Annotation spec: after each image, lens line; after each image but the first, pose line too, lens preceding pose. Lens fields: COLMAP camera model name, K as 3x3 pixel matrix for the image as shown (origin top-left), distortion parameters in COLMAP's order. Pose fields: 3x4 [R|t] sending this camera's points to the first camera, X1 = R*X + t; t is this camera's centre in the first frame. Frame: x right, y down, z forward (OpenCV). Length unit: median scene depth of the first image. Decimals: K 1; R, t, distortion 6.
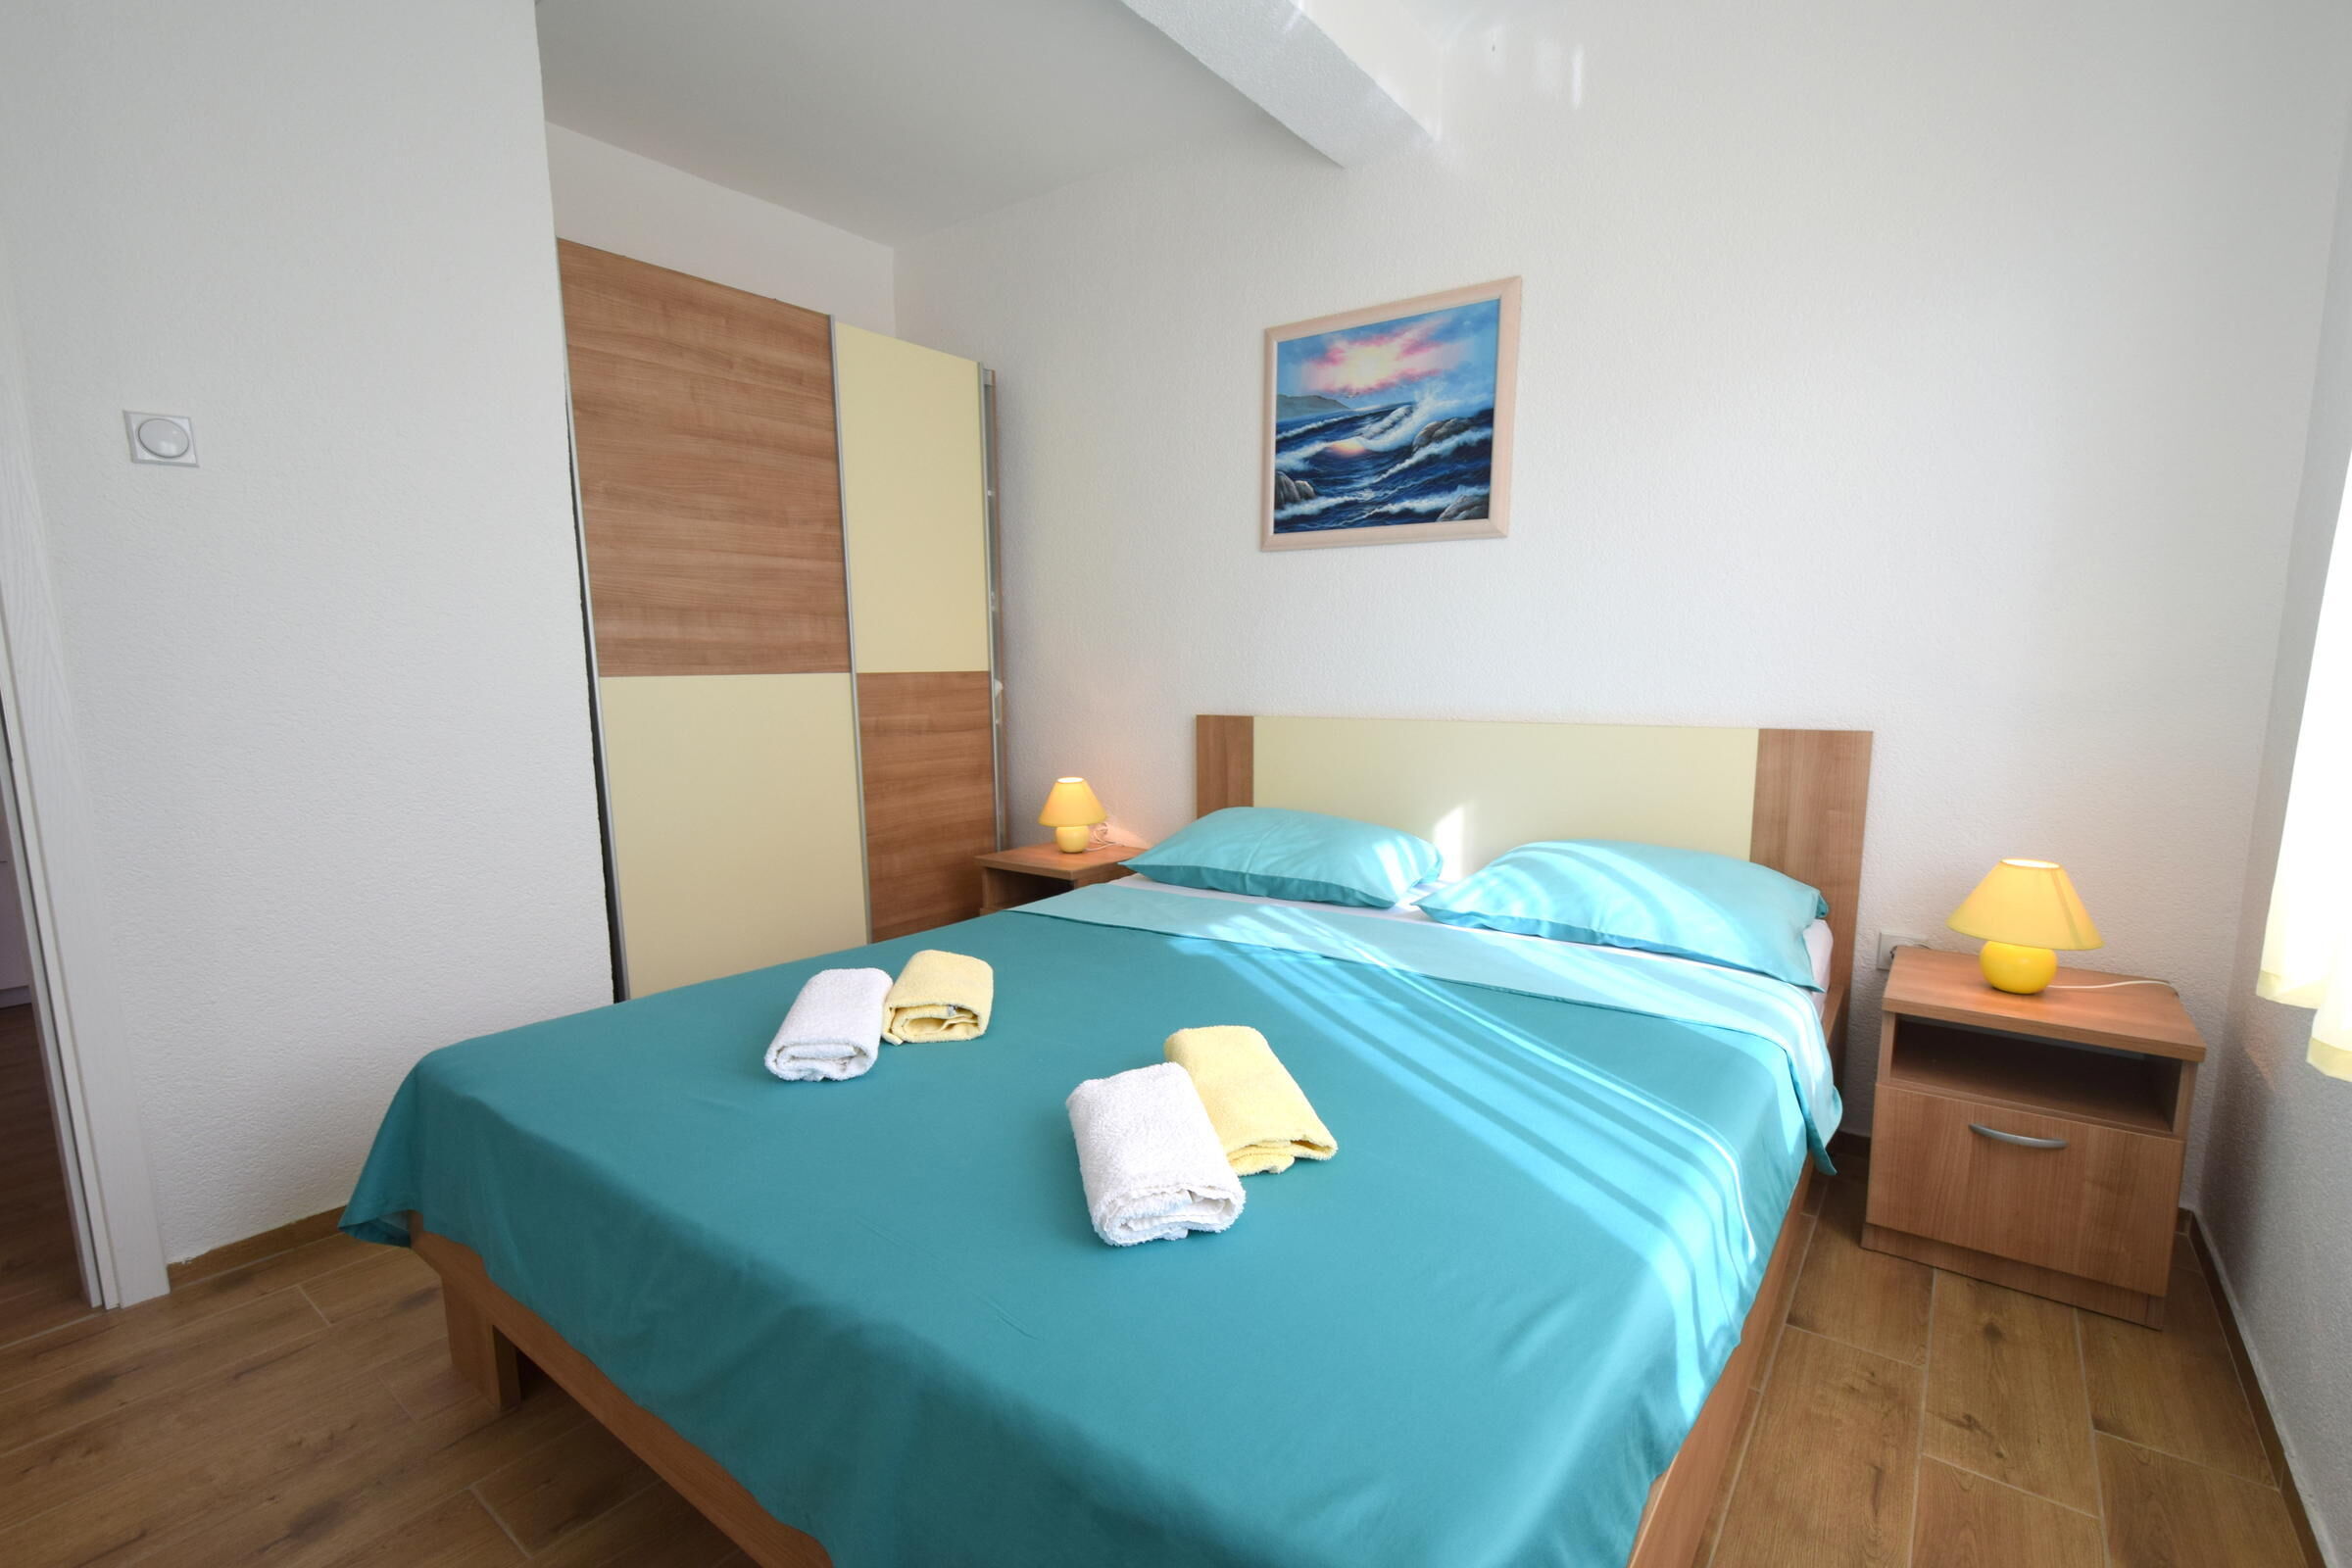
lens RADIAL K [[1074.4, 0, 1195.0], [0, 1074.4, 821.7], [0, 0, 1]] dist [0.011650, -0.007314]
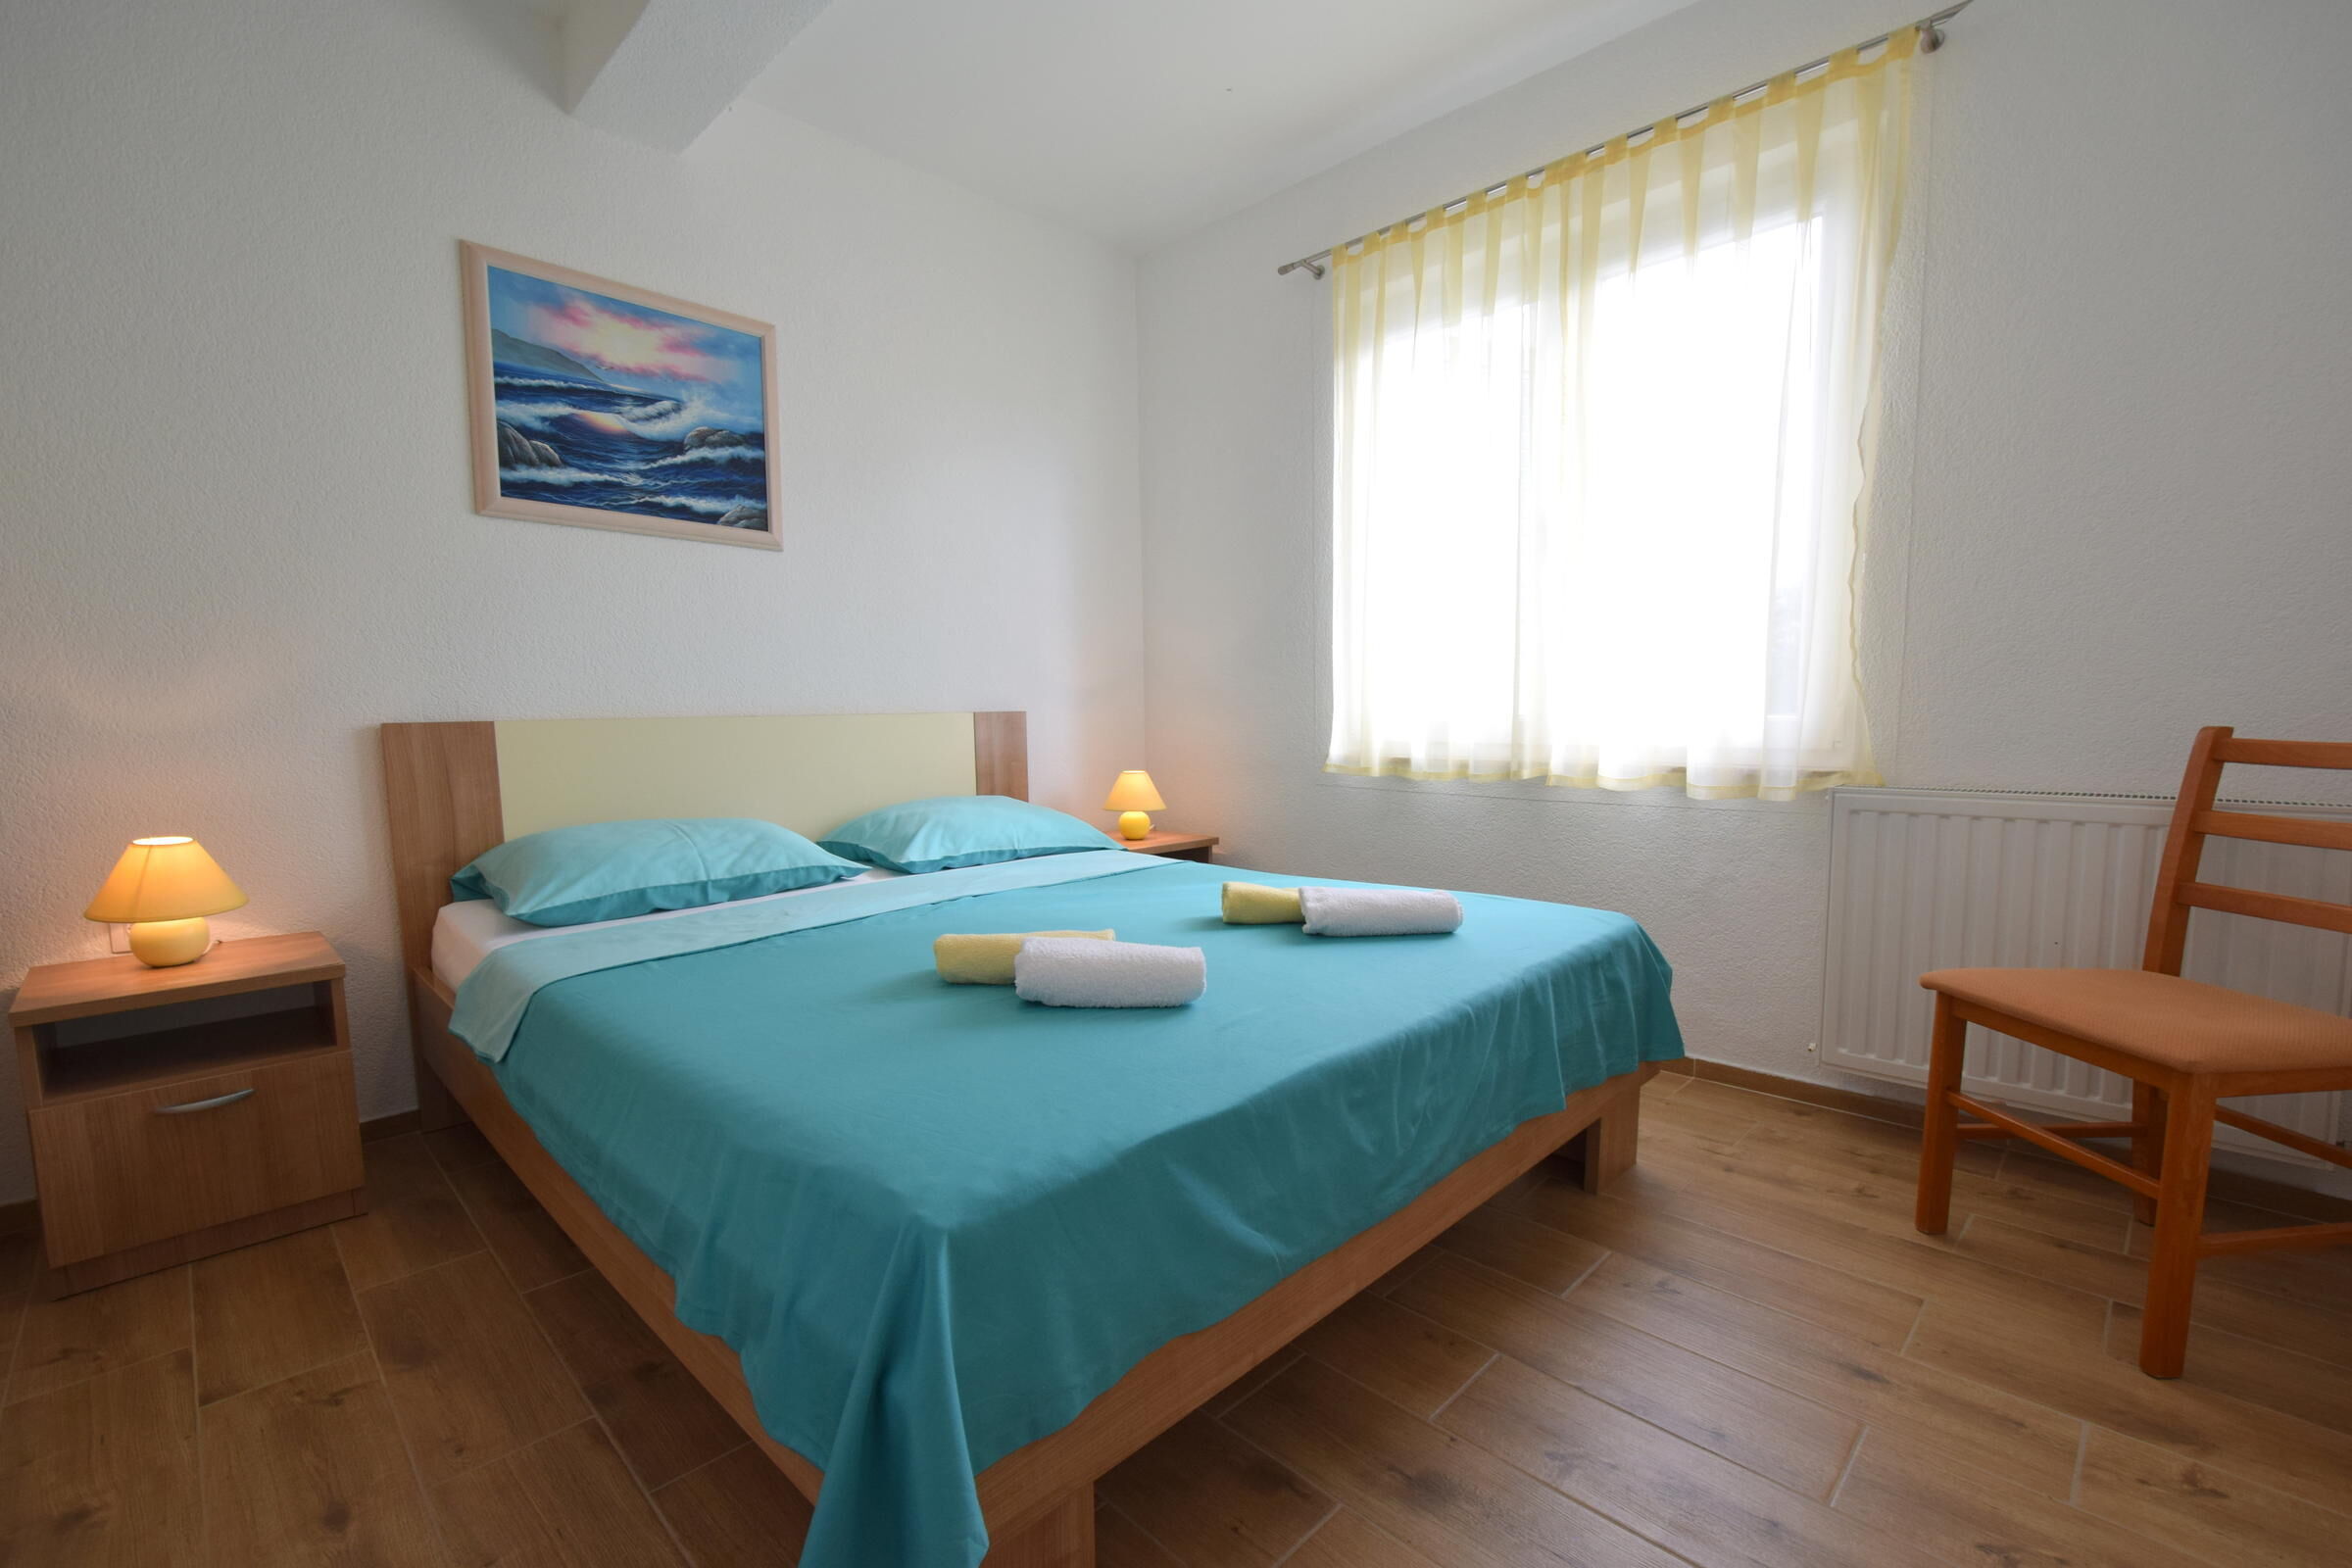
lens RADIAL K [[1019.5, 0, 1196.5], [0, 1019.5, 816.2], [0, 0, 1]] dist [0.007370, -0.004935]
pose [[0.128514, -0.104065, 0.986233, -0.733647], [0.153727, 0.984549, 0.083855, -0.013929], [-0.979720, 0.140834, 0.142526, 0.458391]]
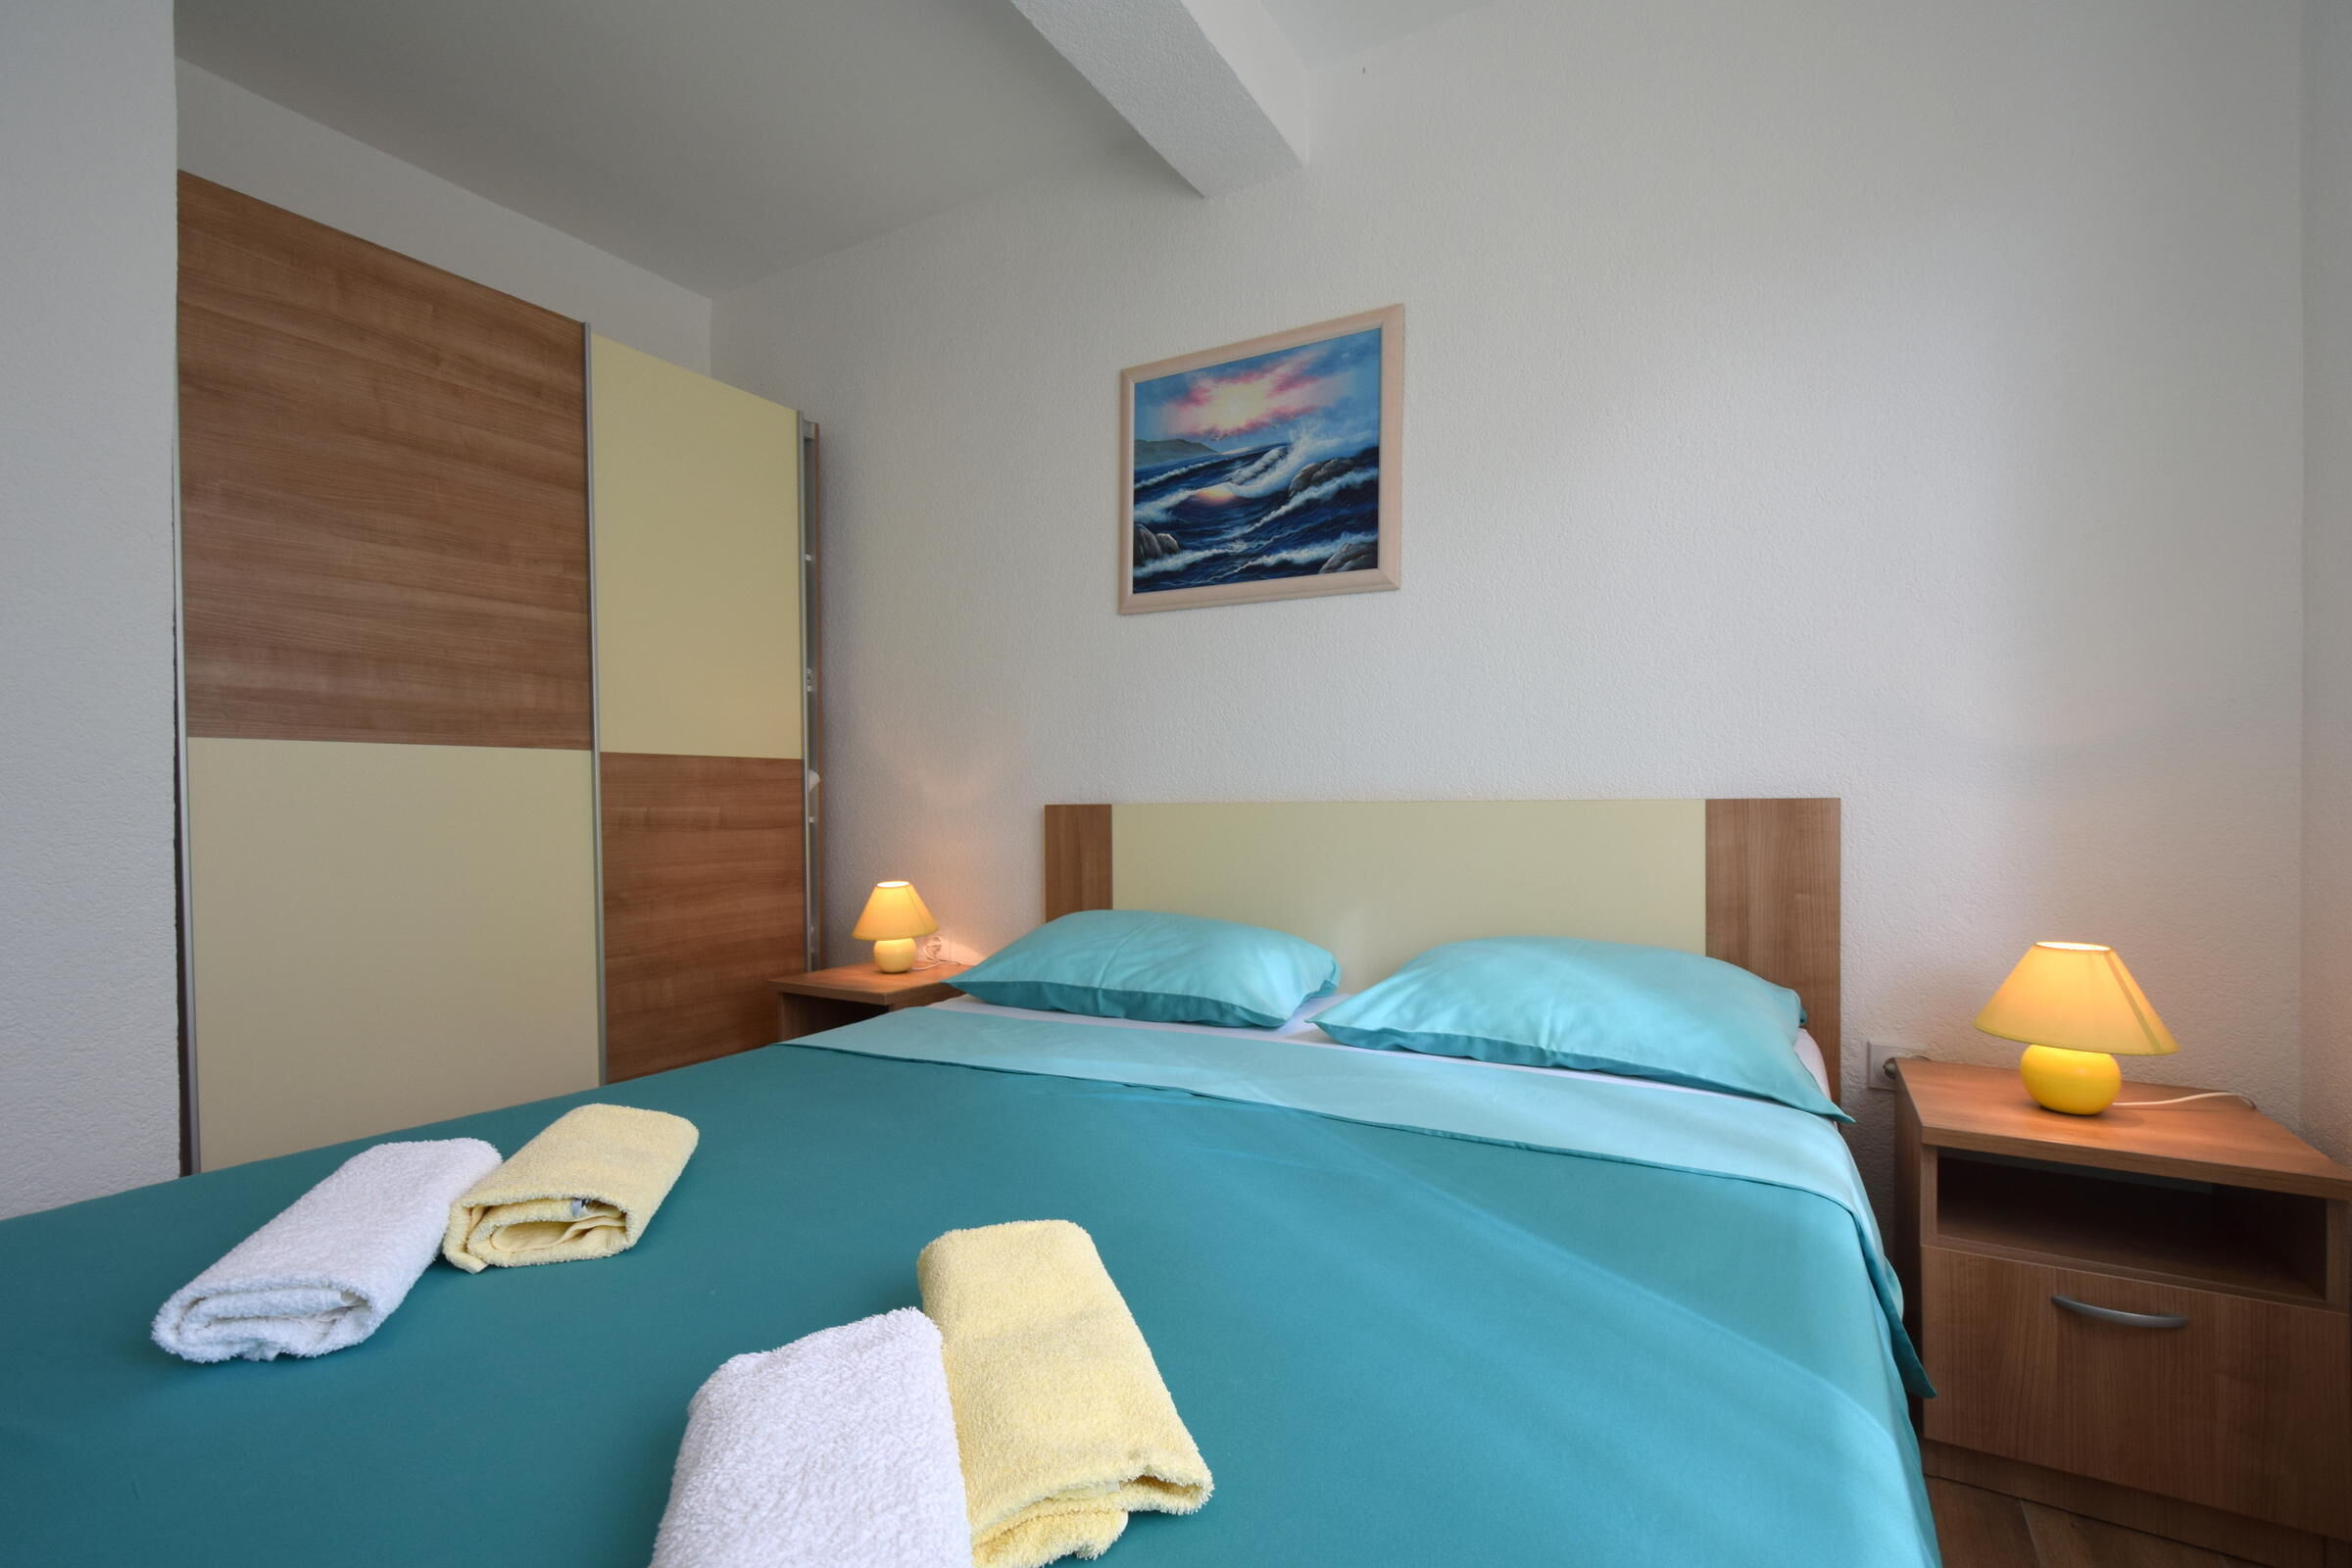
lens RADIAL K [[1052.3, 0, 1193.5], [0, 1052.3, 812.9], [0, 0, 1]] dist [0.007483, -0.006854]
pose [[0.993759, -0.001697, 0.111533, 0.030311], [0.016726, 0.990846, -0.133954, 0.024412], [-0.110285, 0.134984, 0.984691, 0.207126]]
